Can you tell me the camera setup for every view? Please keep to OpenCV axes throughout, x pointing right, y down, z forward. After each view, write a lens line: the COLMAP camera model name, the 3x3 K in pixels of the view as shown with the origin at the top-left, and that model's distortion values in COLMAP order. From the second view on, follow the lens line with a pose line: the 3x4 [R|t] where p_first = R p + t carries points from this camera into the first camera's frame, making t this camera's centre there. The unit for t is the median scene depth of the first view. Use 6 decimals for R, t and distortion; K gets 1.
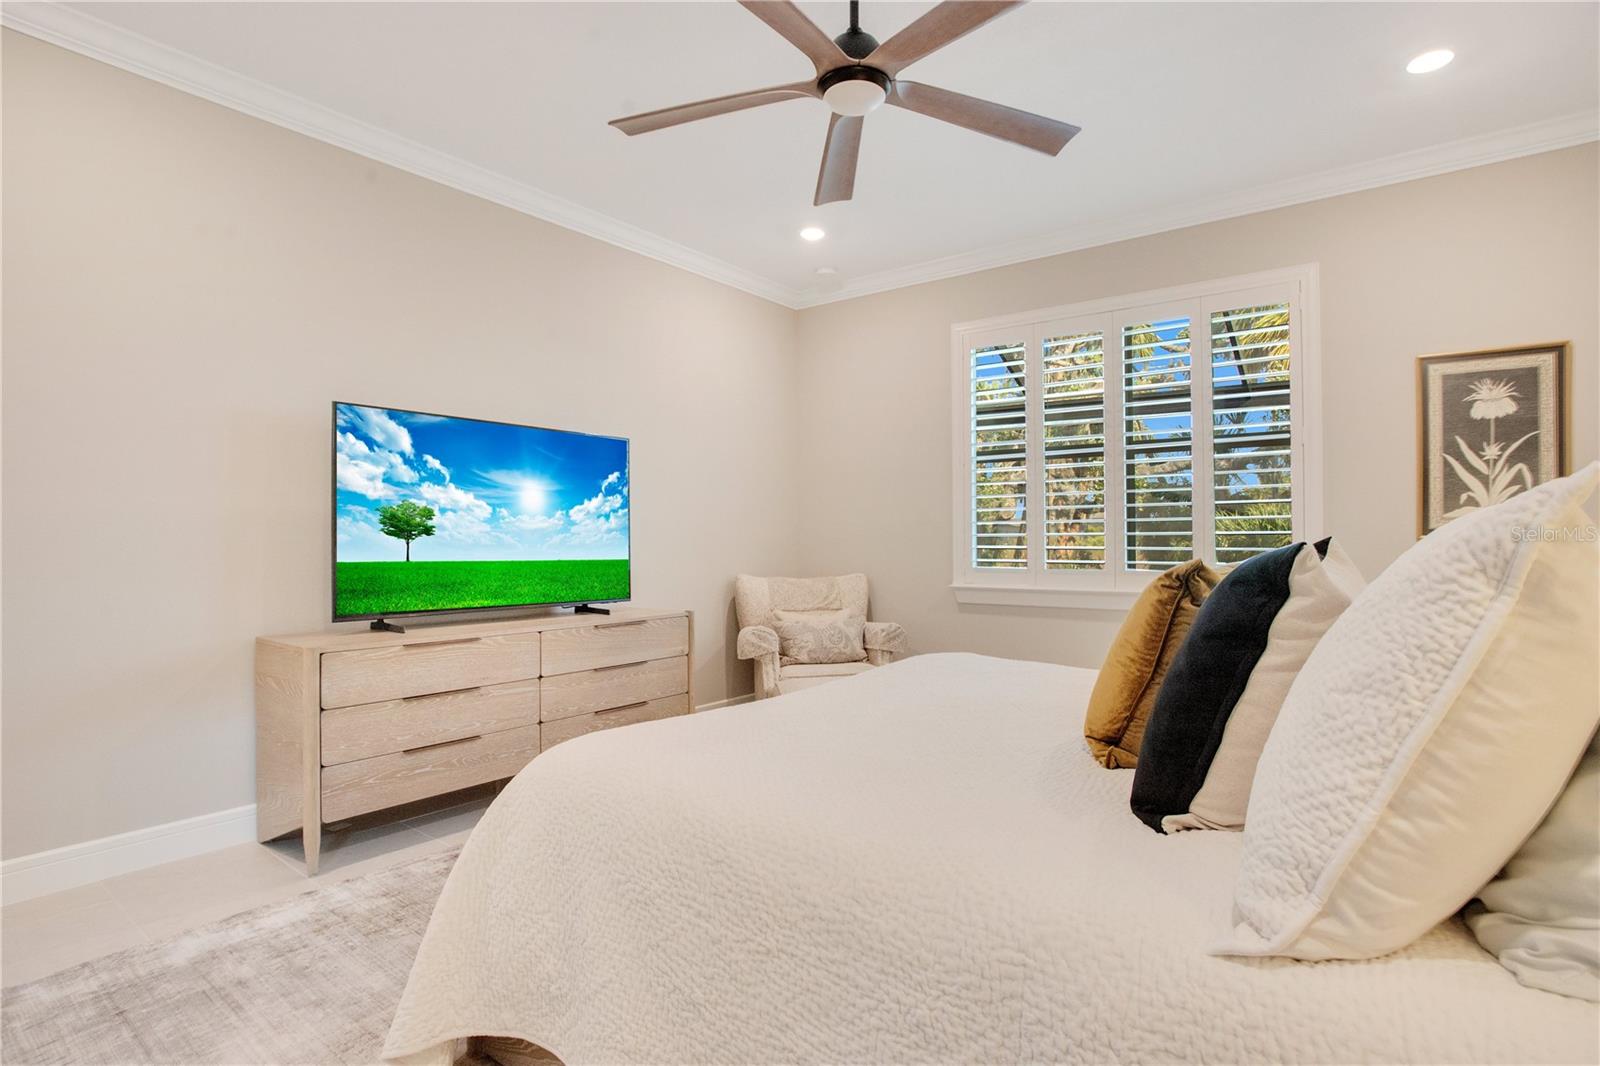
lens RADIAL K [[830.6, 0, 800.0], [0, 830.6, 533.0], [0, 0, 1]] dist [0.000502, 0.000224]
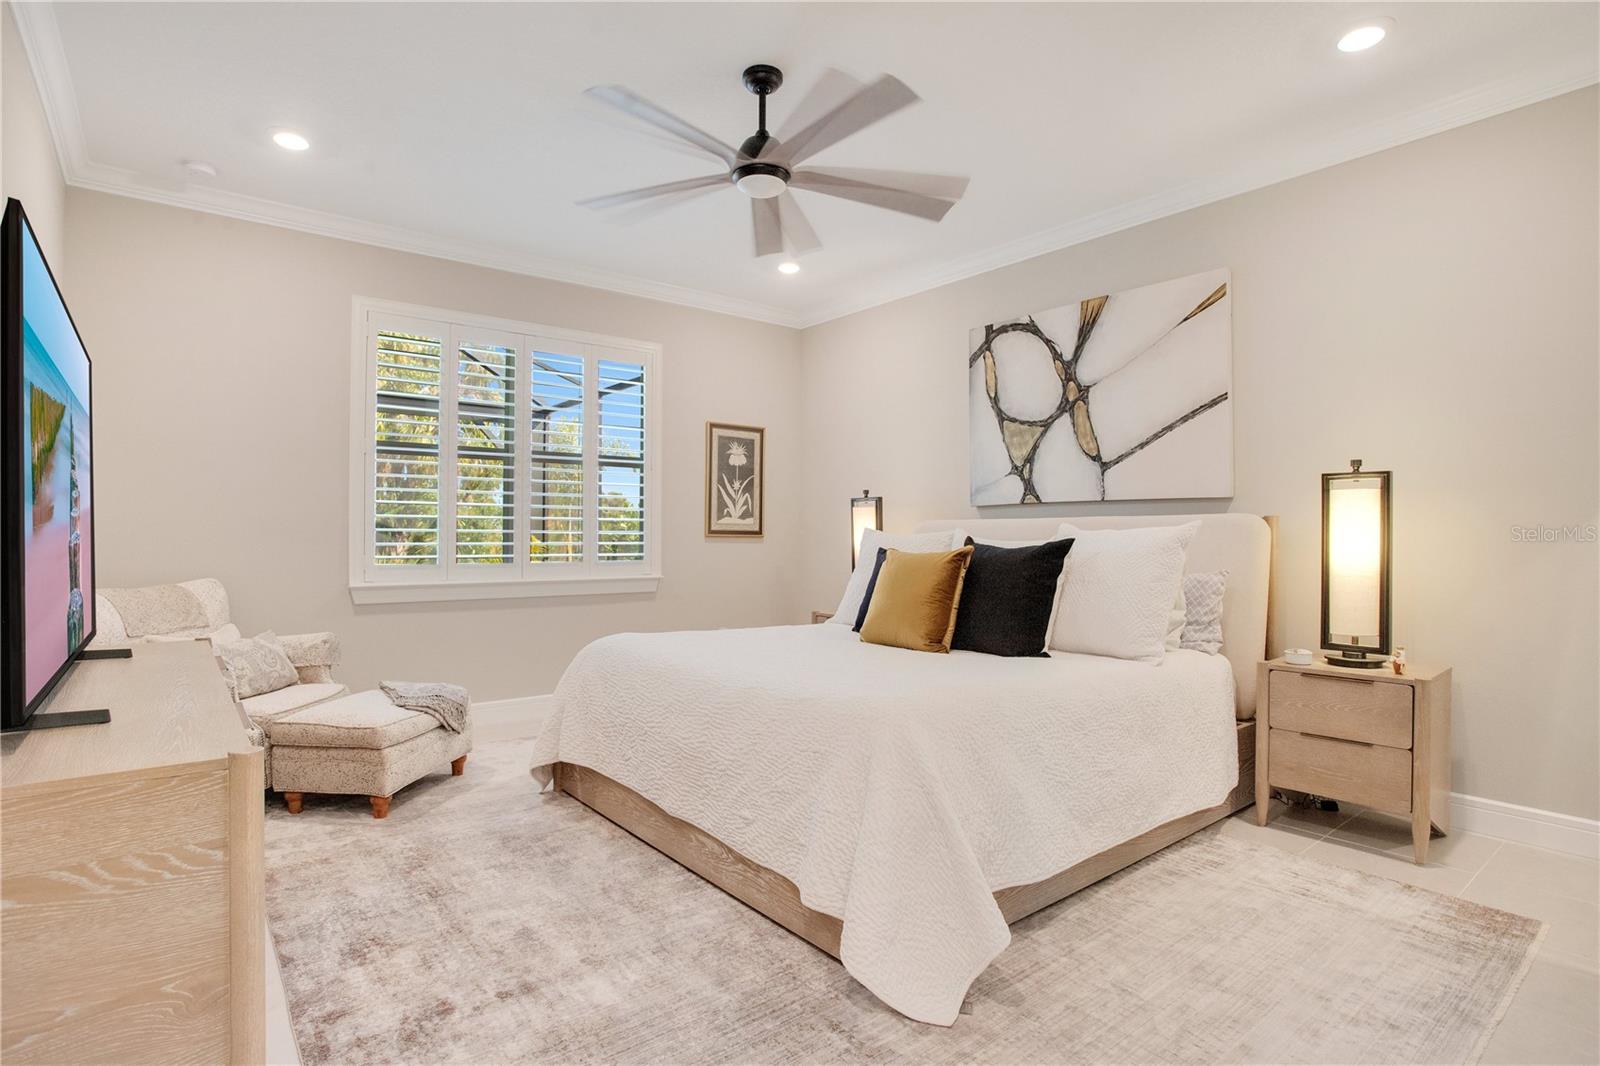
lens RADIAL K [[801.4, 0, 800.0], [0, 801.4, 533.0], [0, 0, 1]] dist [-0.078964, 0.041687]
pose [[0.283215, 0.005316, 0.959042, -0.693904], [-0.013888, 0.999903, -0.001441, 0.000454], [-0.958956, -0.012911, 0.283261, 0.406514]]
